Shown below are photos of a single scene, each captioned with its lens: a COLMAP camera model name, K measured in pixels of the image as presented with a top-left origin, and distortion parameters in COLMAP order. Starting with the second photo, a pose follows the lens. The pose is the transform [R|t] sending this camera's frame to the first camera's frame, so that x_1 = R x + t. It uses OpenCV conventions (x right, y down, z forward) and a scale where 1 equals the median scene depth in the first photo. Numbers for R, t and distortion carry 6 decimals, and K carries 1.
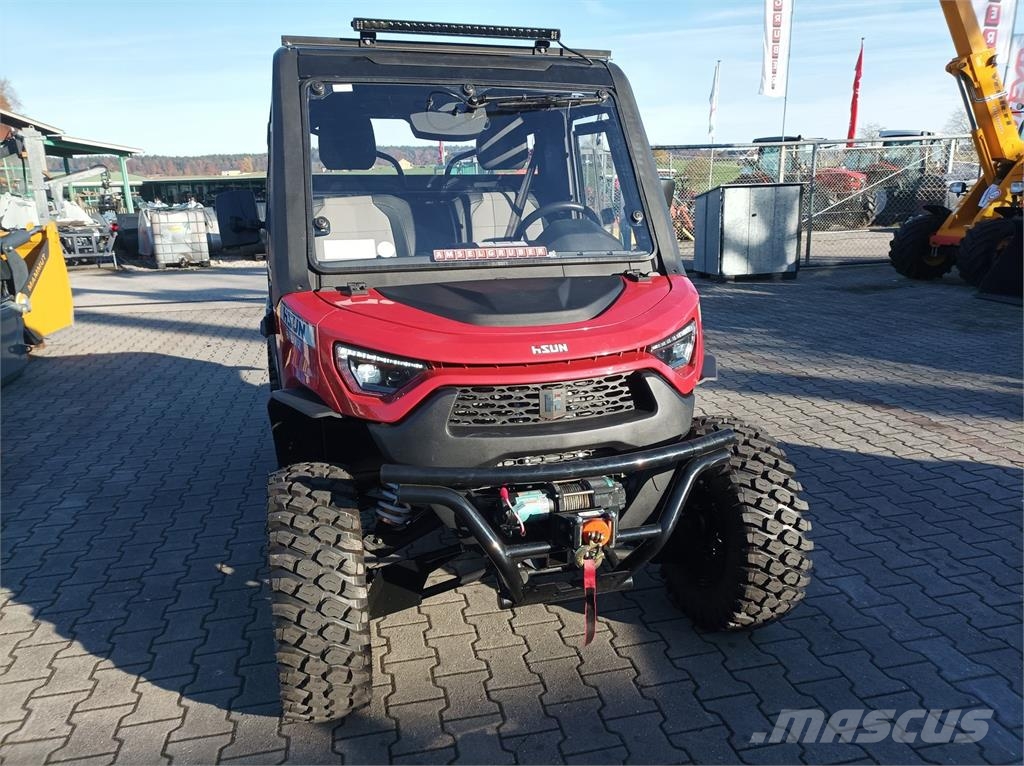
lens RADIAL K [[759.2, 0, 511.5], [0, 759.2, 378.1], [0, 0, 1]] dist [0.049169, -0.036546]
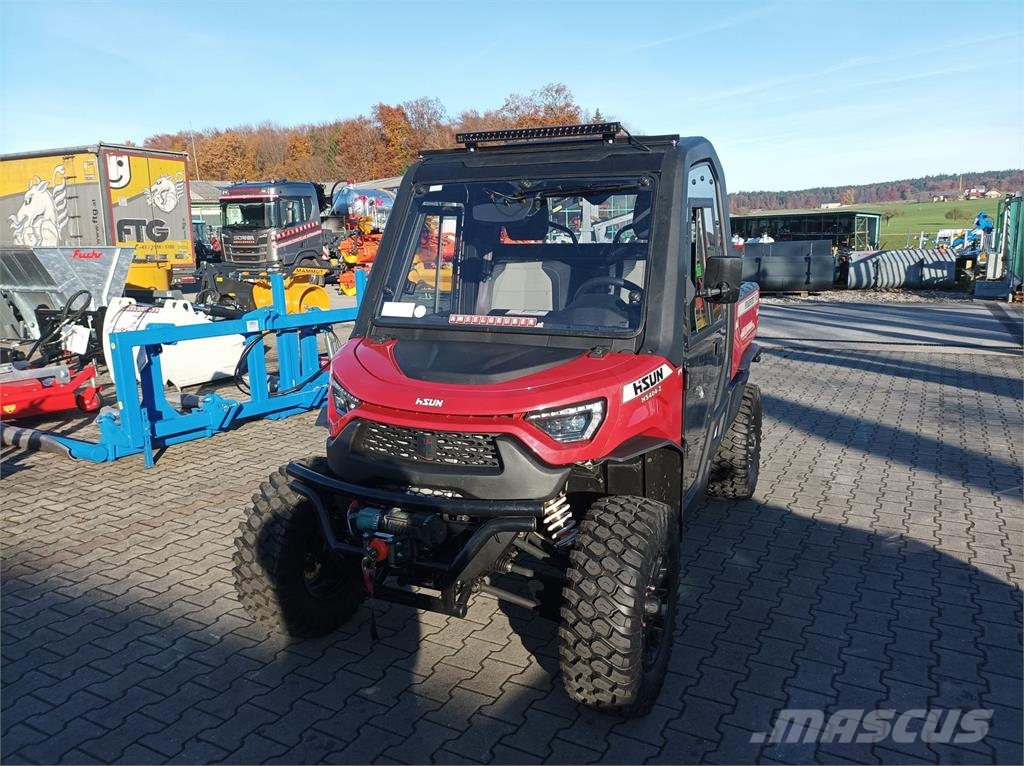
lens RADIAL K [[759.2, 0, 514.3], [0, 759.2, 377.7], [0, 0, 1]] dist [0.049169, -0.036546]
pose [[0.743357, 0.129220, -0.656295, 0.761398], [-0.155494, 0.987667, 0.018344, -0.097200], [0.650571, 0.088413, 0.754281, 0.119196]]
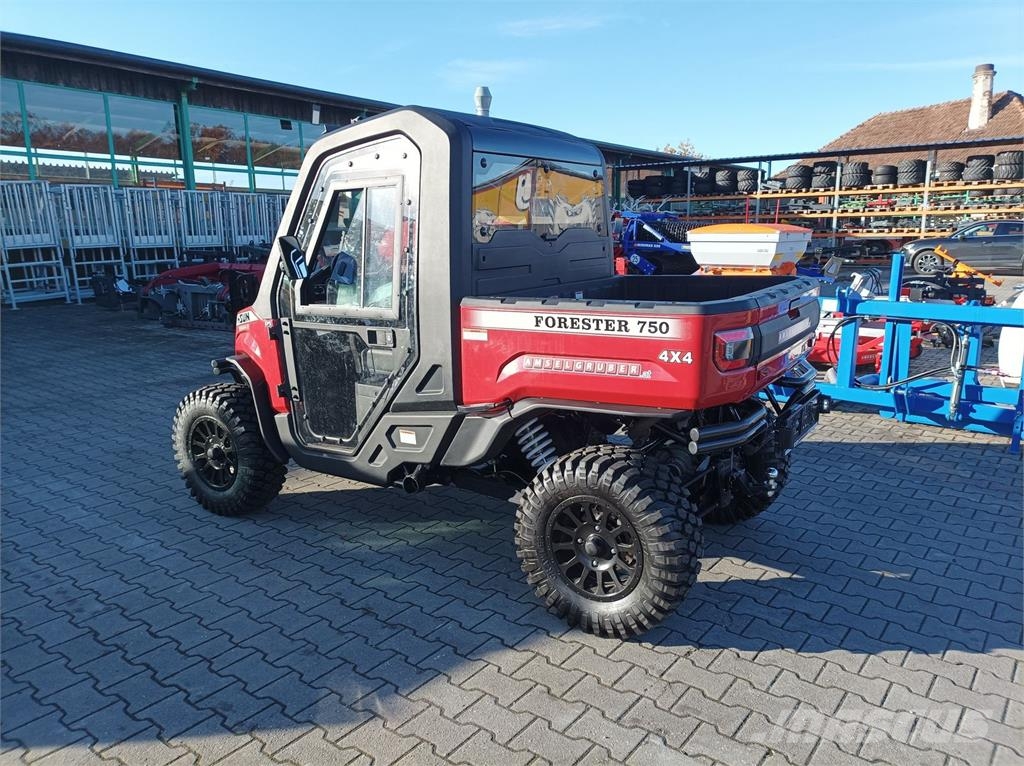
lens RADIAL K [[759.2, 0, 514.0], [0, 759.2, 387.6], [0, 0, 1]] dist [0.049169, -0.036546]
pose [[-0.770367, 0.156307, -0.618144, 0.755575], [-0.129418, 0.910971, 0.391641, -0.615523], [0.624328, 0.381706, -0.681554, 2.344630]]
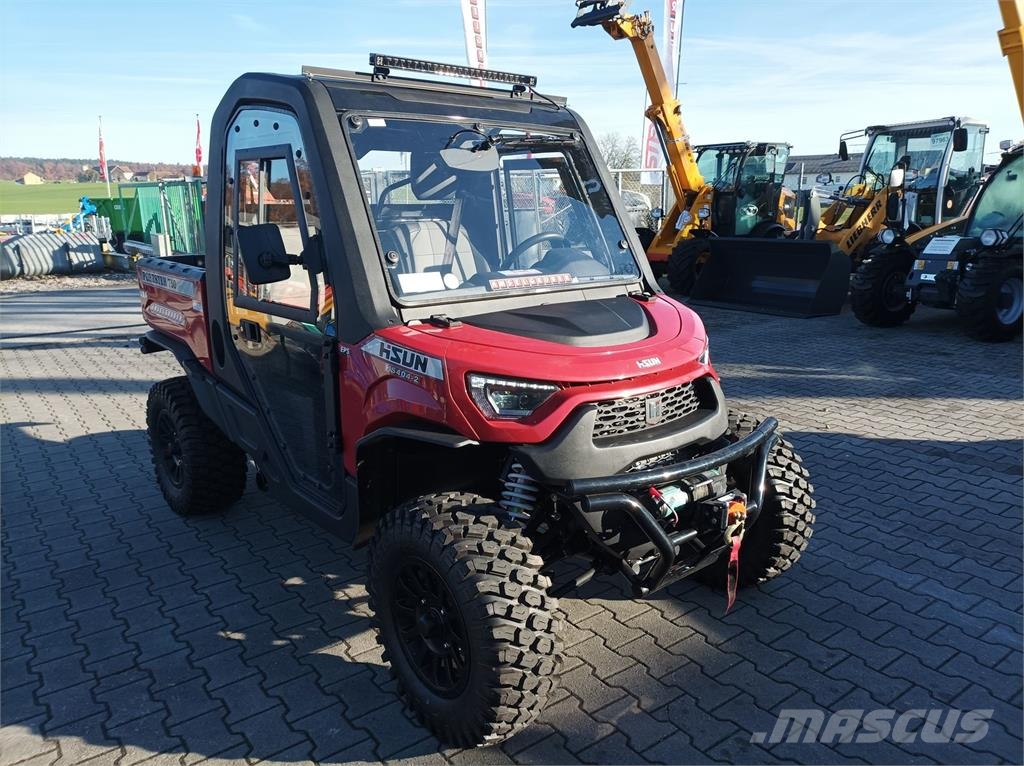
lens RADIAL K [[759.2, 0, 510.2], [0, 759.2, 376.2], [0, 0, 1]] dist [0.049169, -0.036546]
pose [[0.917487, -0.082187, 0.389181, -0.462398], [0.092850, 0.995643, -0.008634, -0.022126], [-0.386776, 0.044057, 0.921121, 0.022616]]
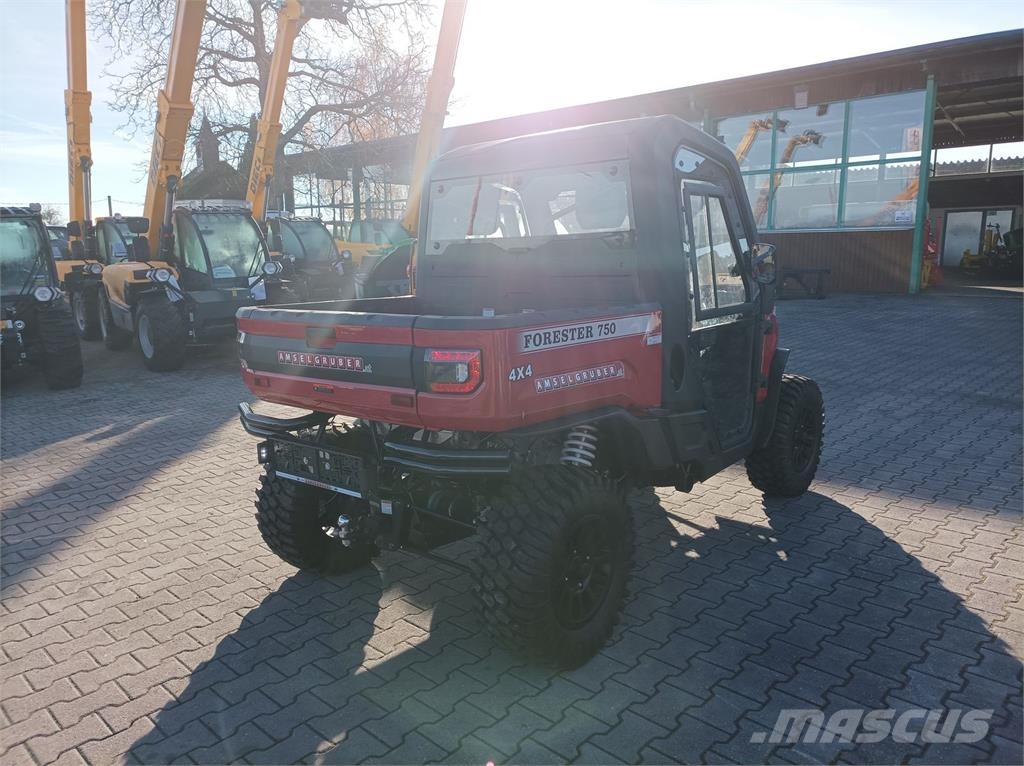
lens RADIAL K [[759.2, 0, 514.0], [0, 759.2, 377.8], [0, 0, 1]] dist [0.049169, -0.036546]
pose [[-0.553939, -0.111263, 0.825089, -1.258036], [0.231244, 0.931474, 0.280859, -0.504354], [-0.799799, 0.346375, -0.490251, 2.098197]]
